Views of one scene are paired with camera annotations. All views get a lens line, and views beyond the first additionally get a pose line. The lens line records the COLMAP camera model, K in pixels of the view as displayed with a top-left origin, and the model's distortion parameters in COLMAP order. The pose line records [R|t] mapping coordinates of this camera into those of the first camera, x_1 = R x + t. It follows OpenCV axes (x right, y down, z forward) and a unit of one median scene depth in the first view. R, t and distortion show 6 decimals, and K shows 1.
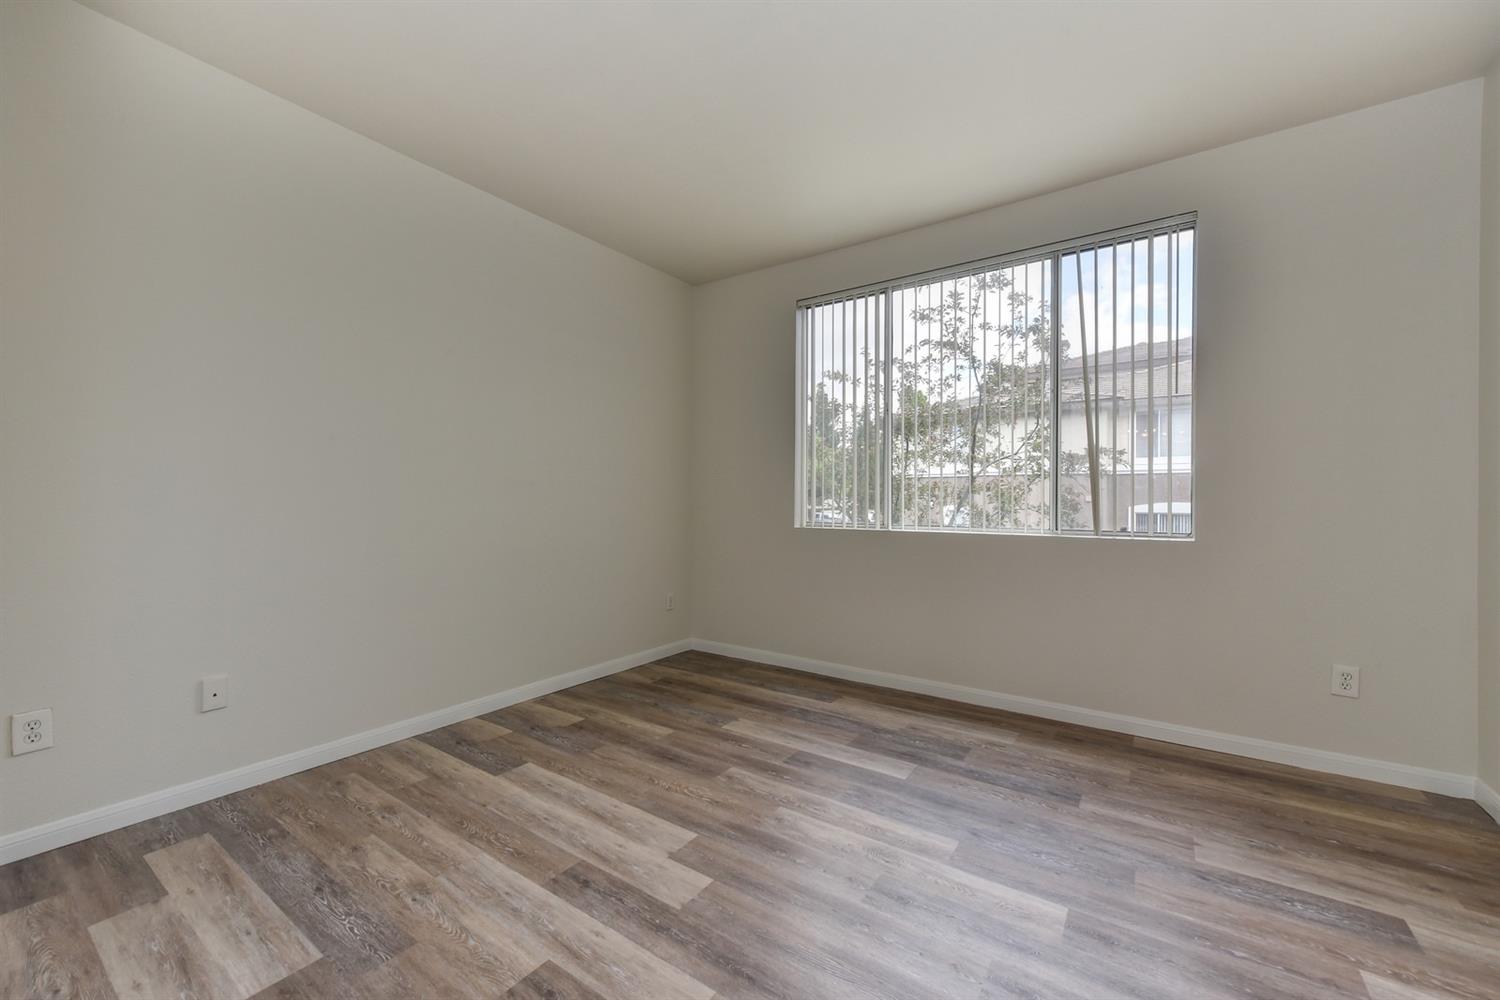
lens RADIAL K [[587.1, 0, 750.0], [0, 587.1, 500.0], [0, 0, 1]] dist [0.009205, -0.002204]
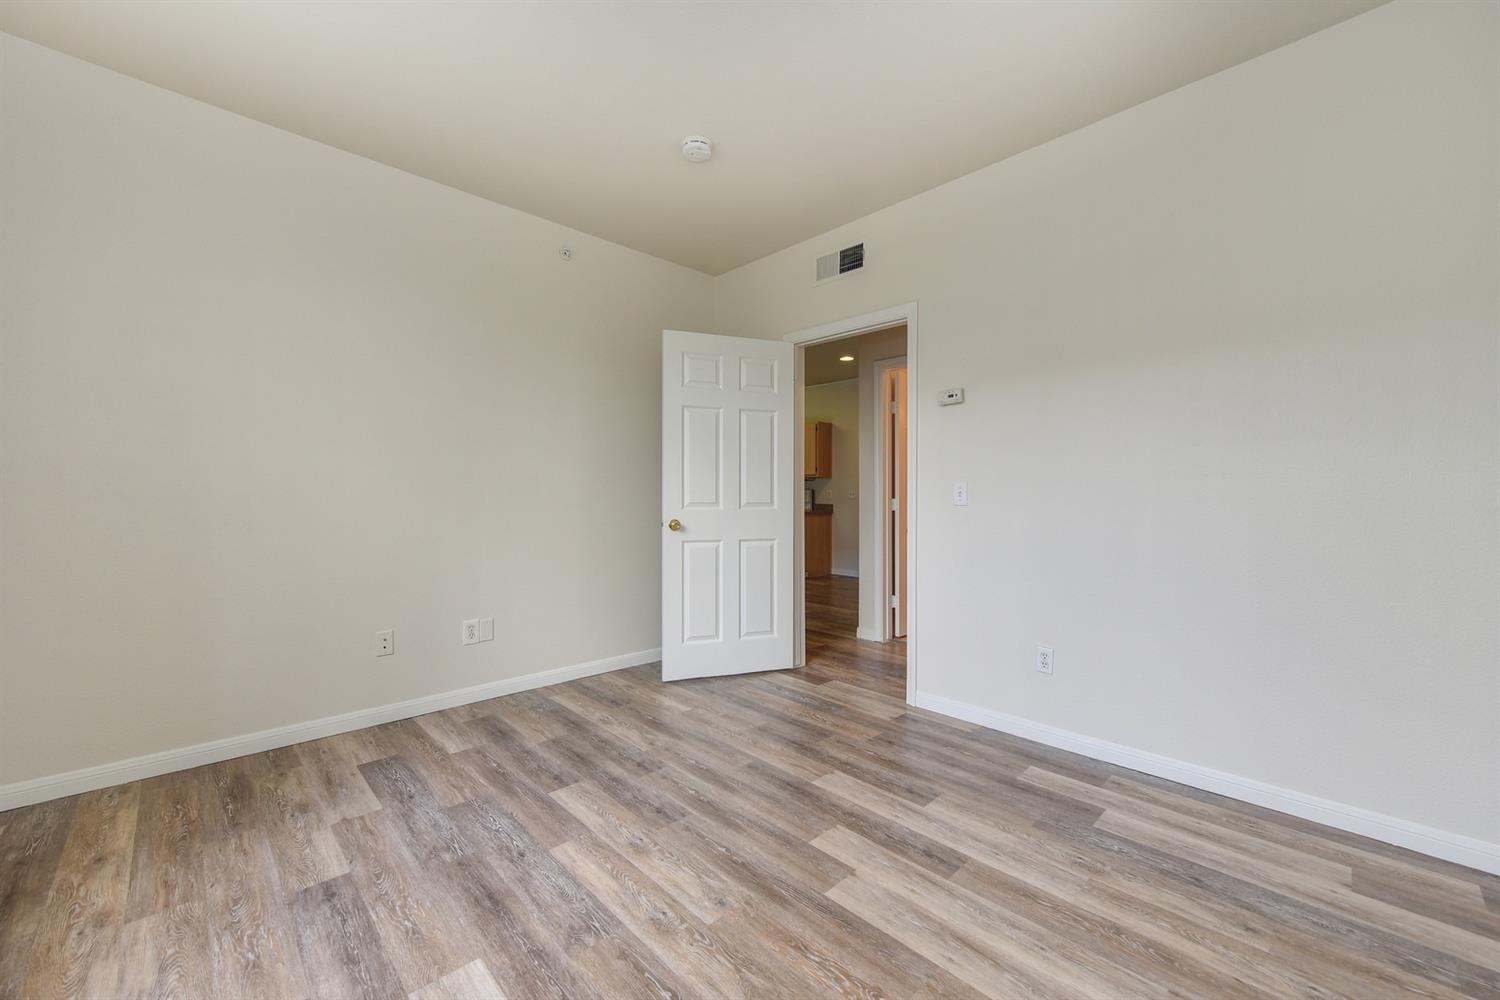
lens RADIAL K [[587.1, 0, 750.0], [0, 587.1, 500.0], [0, 0, 1]] dist [0.009205, -0.002204]
pose [[-0.980538, -0.010462, 0.196053, -0.158510], [-0.009292, 0.999933, 0.006884, 0.003835], [-0.196111, 0.004928, -0.980569, 2.034974]]
